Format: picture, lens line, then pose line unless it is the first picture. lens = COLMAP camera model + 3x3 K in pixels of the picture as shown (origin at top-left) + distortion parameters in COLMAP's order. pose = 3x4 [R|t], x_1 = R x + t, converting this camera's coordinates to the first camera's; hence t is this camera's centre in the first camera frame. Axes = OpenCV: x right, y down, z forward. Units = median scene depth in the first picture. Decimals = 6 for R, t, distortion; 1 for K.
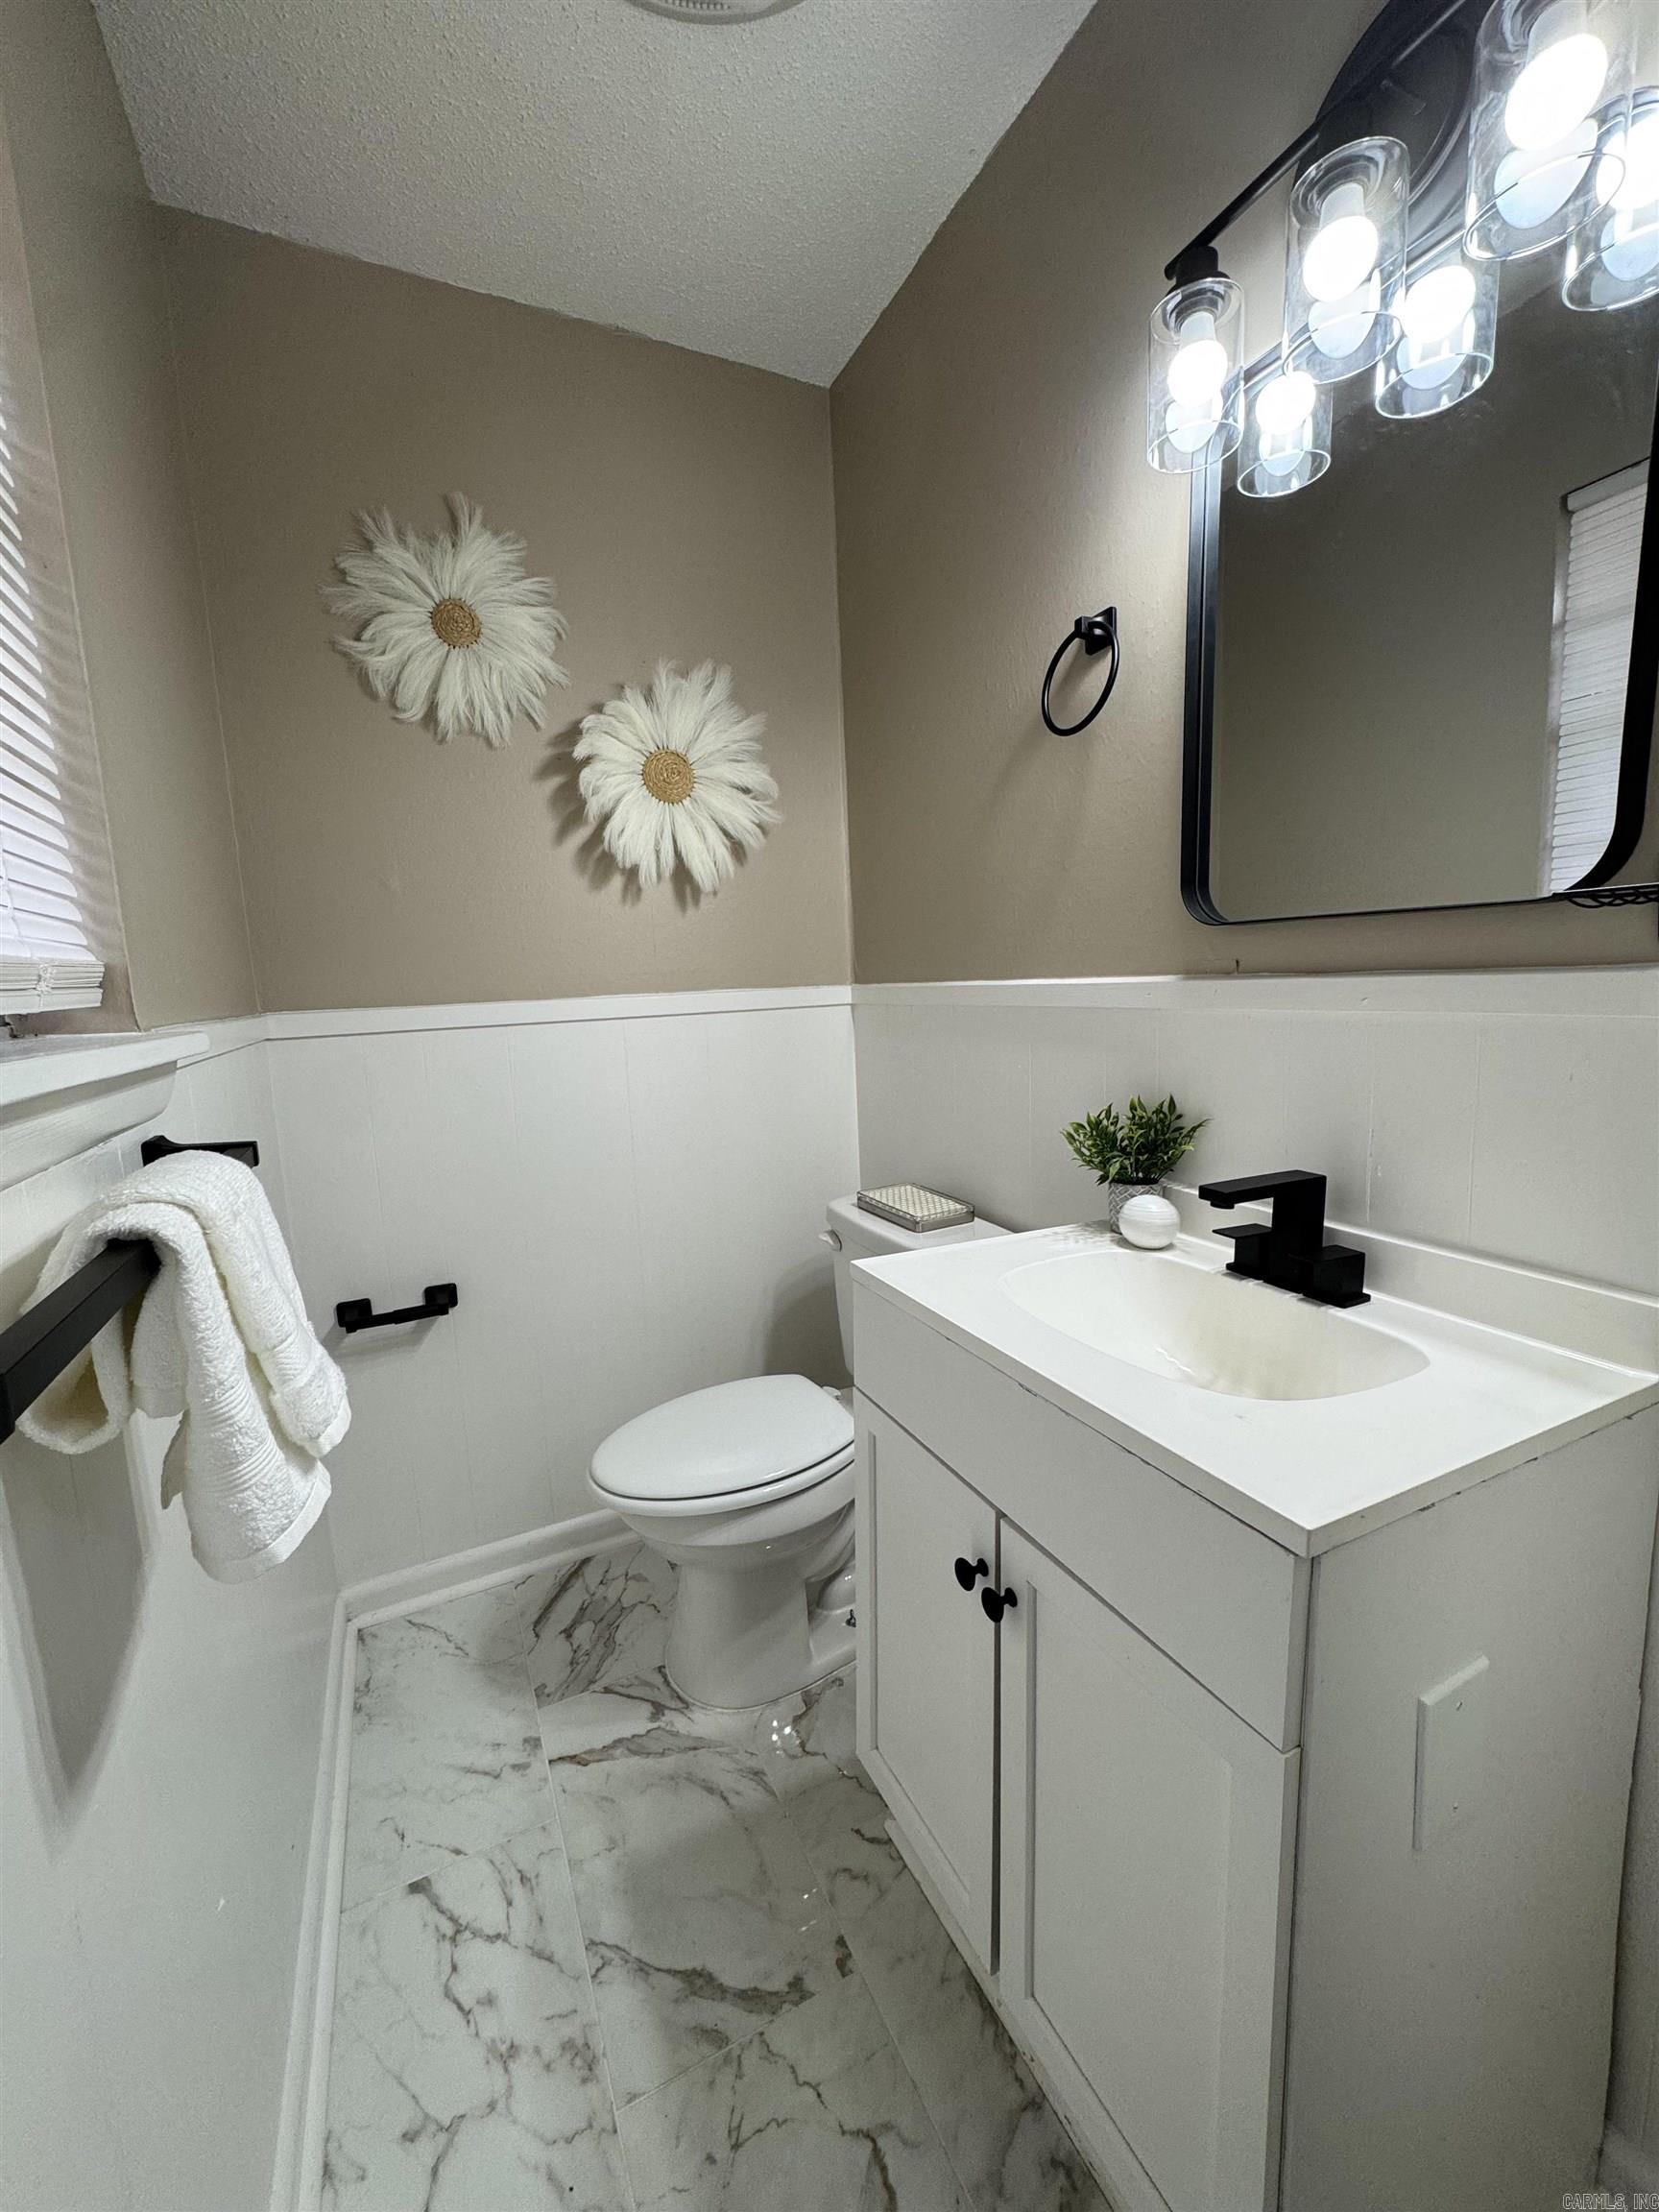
lens RADIAL K [[876.2, 0, 831.9], [0, 876.2, 1106.4], [0, 0, 1]] dist [-0.003935, 0.000758]
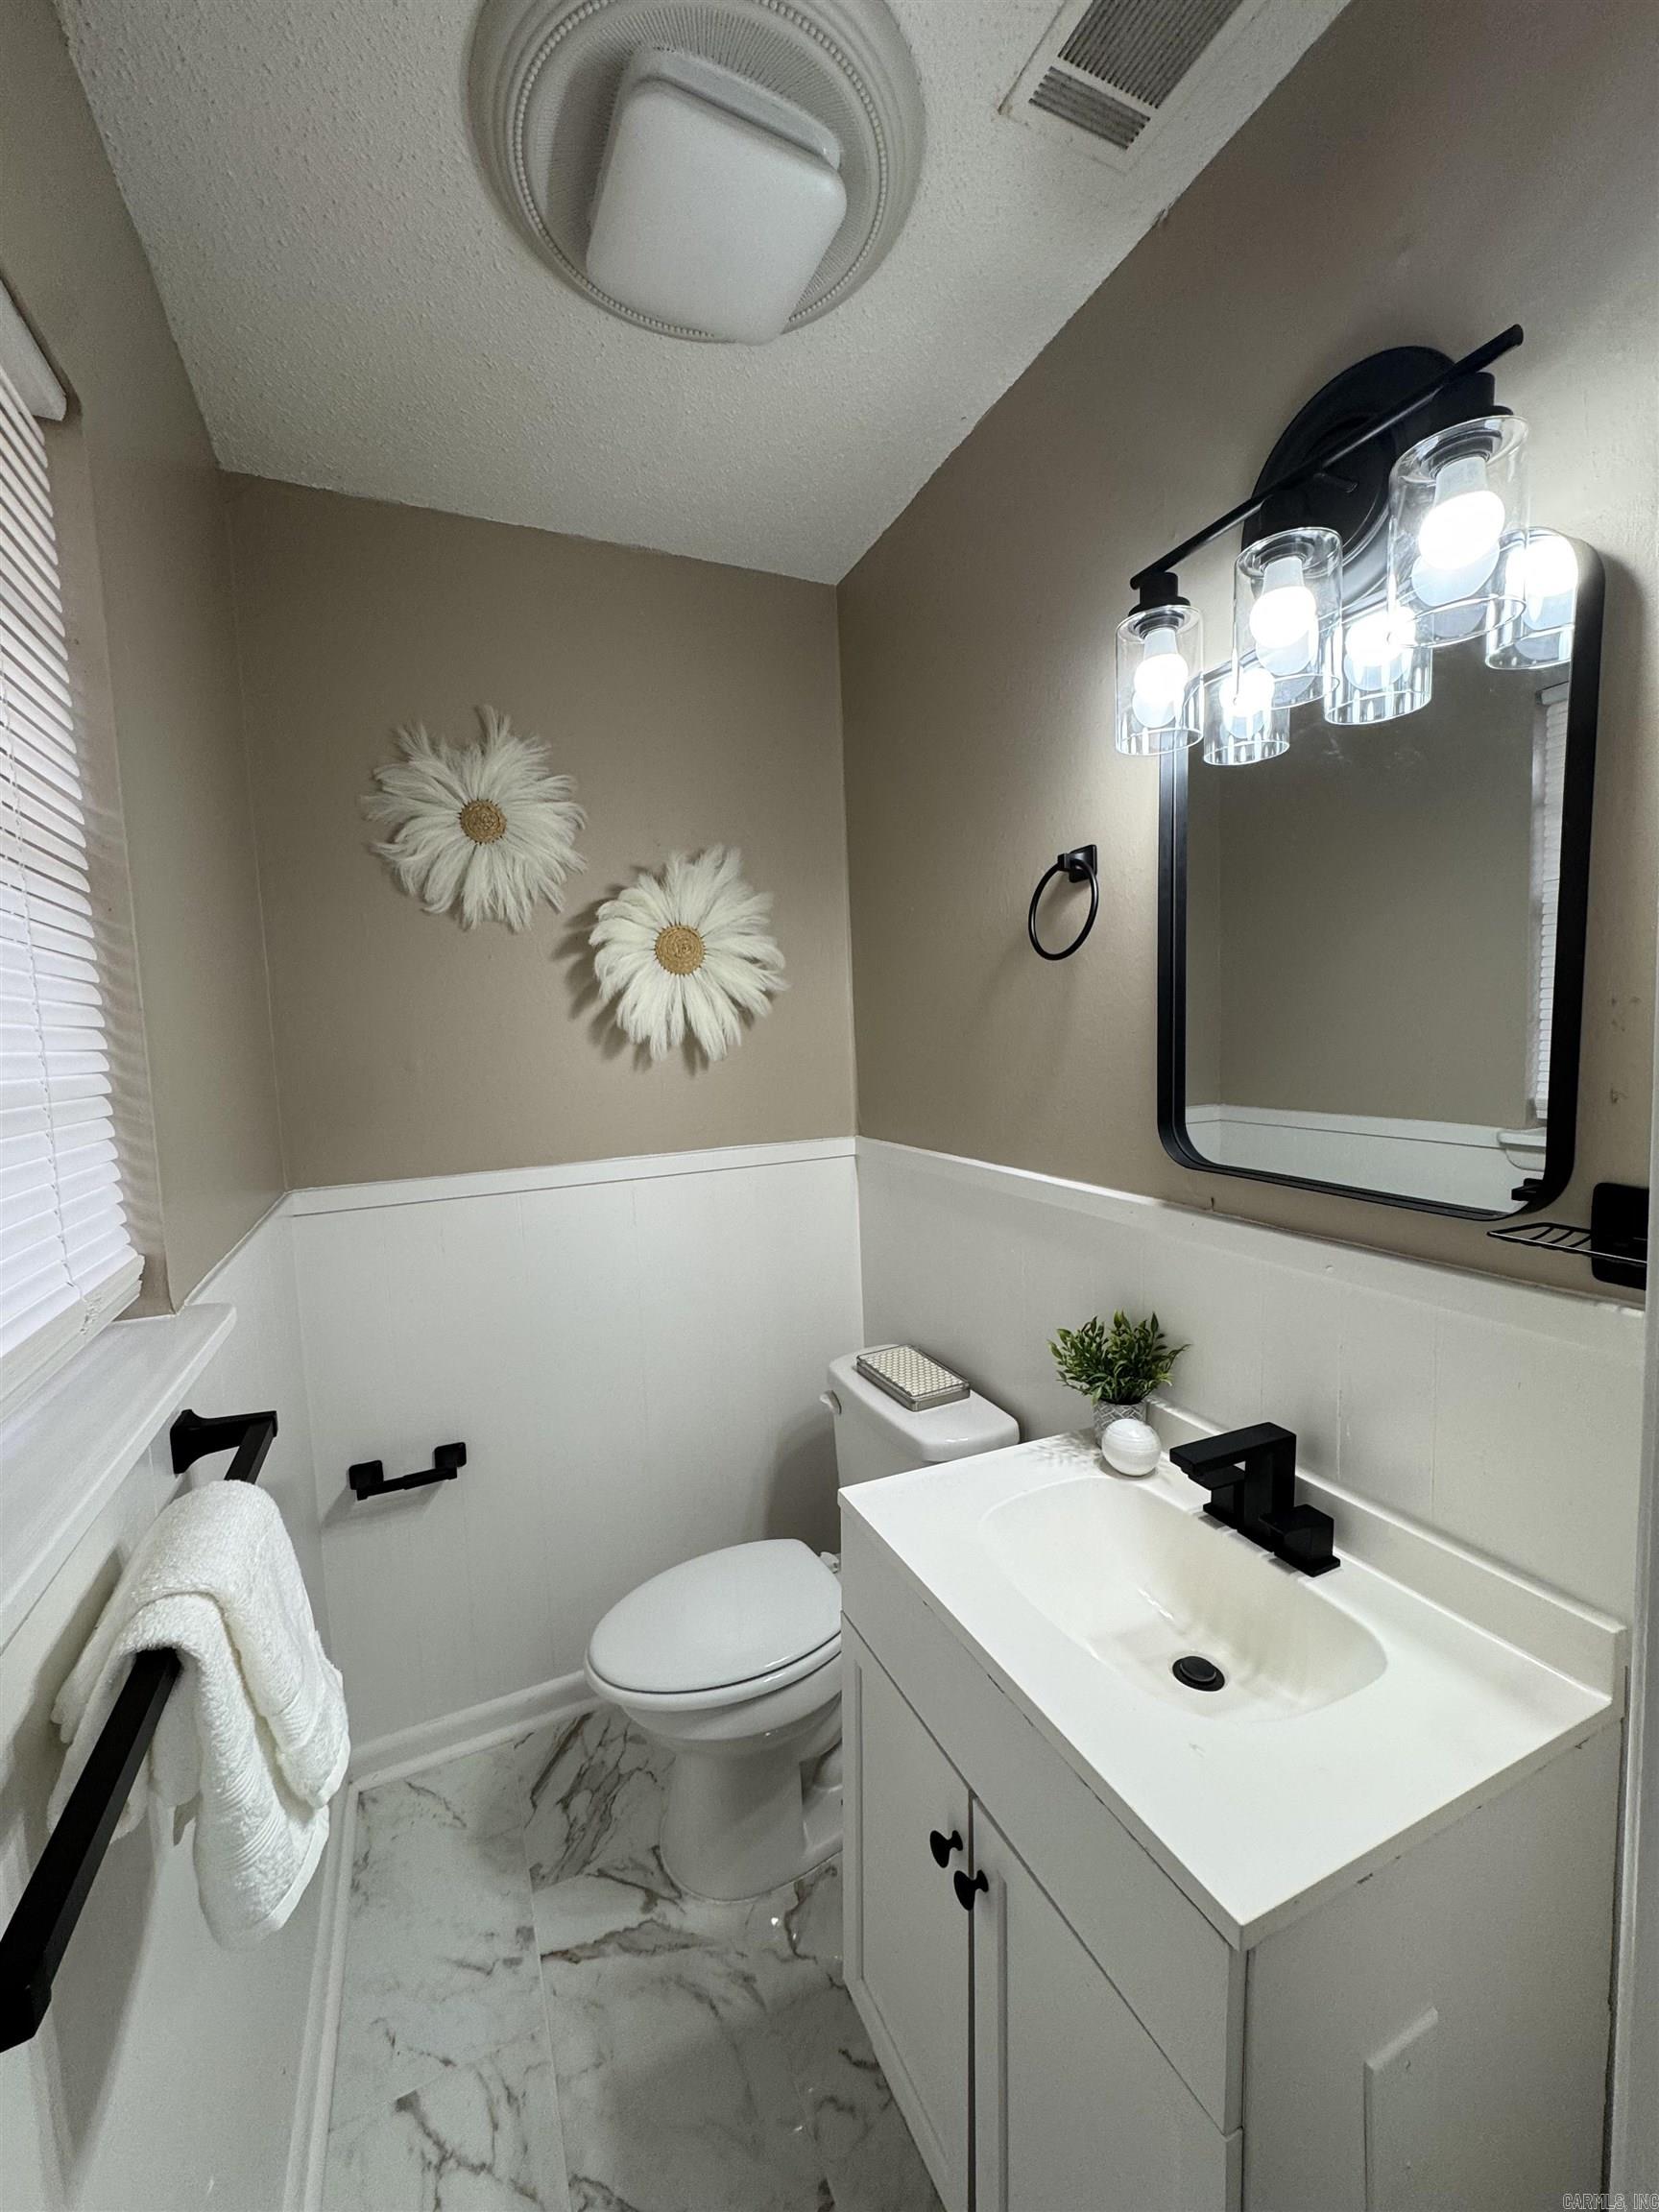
lens RADIAL K [[876.2, 0, 831.9], [0, 876.2, 1106.4], [0, 0, 1]] dist [-0.003935, 0.000758]
pose [[0.999695, 0.006509, -0.023806, 0.027742], [-0.007774, 0.998540, -0.053459, -0.172470], [0.023424, 0.053628, 0.998286, -0.044604]]
